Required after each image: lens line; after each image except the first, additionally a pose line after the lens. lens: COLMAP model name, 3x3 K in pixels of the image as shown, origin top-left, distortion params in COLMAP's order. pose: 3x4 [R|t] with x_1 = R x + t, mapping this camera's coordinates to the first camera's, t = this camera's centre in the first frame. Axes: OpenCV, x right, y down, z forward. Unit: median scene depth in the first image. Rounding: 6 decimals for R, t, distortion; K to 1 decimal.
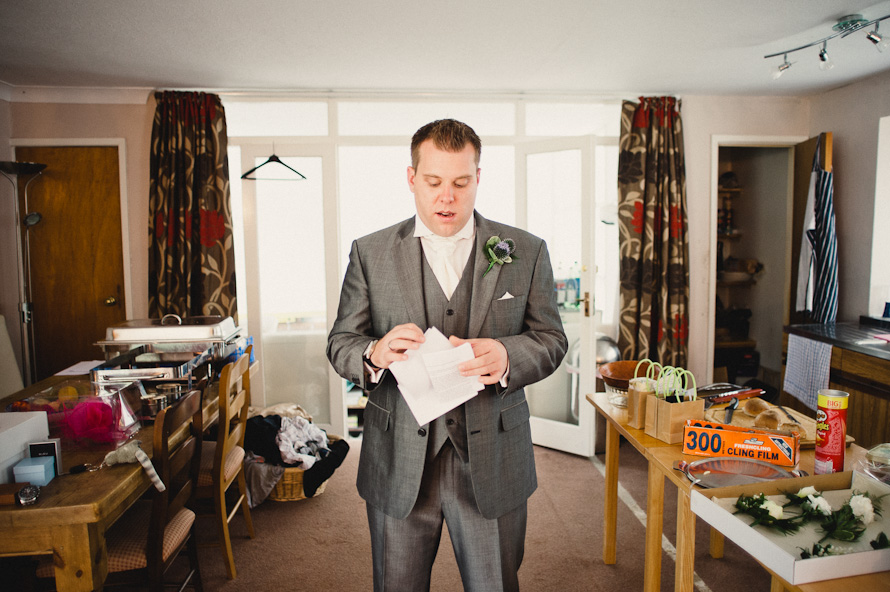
lens RADIAL K [[629.3, 0, 447.3], [0, 629.3, 281.6], [0, 0, 1]] dist [-0.038854, 0.002547]
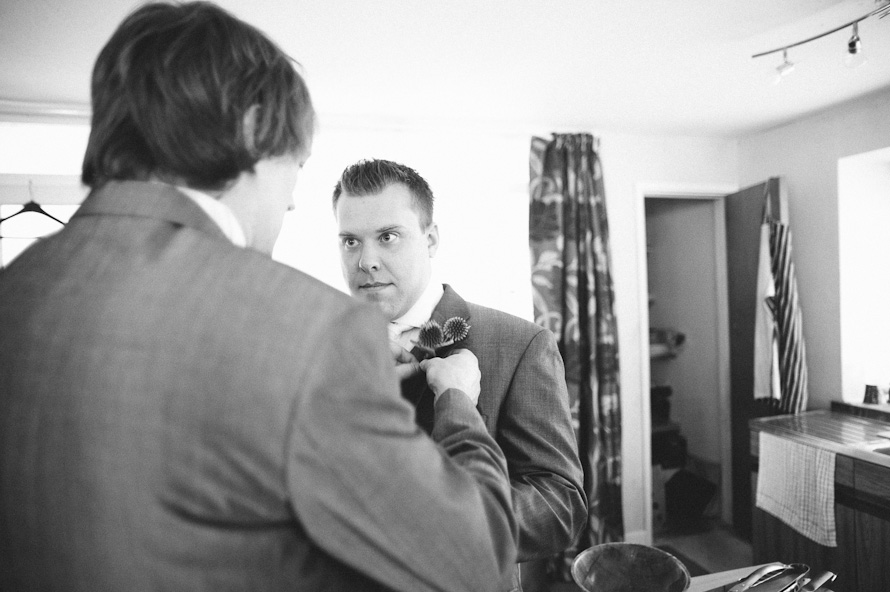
lens RADIAL K [[629.3, 0, 447.3], [0, 629.3, 281.6], [0, 0, 1]] dist [-0.038854, 0.002547]
pose [[0.979595, -0.017399, 0.200227, 0.018758], [0.038361, 0.994117, -0.101290, -0.033793], [-0.197286, 0.106904, 0.974500, 0.275475]]
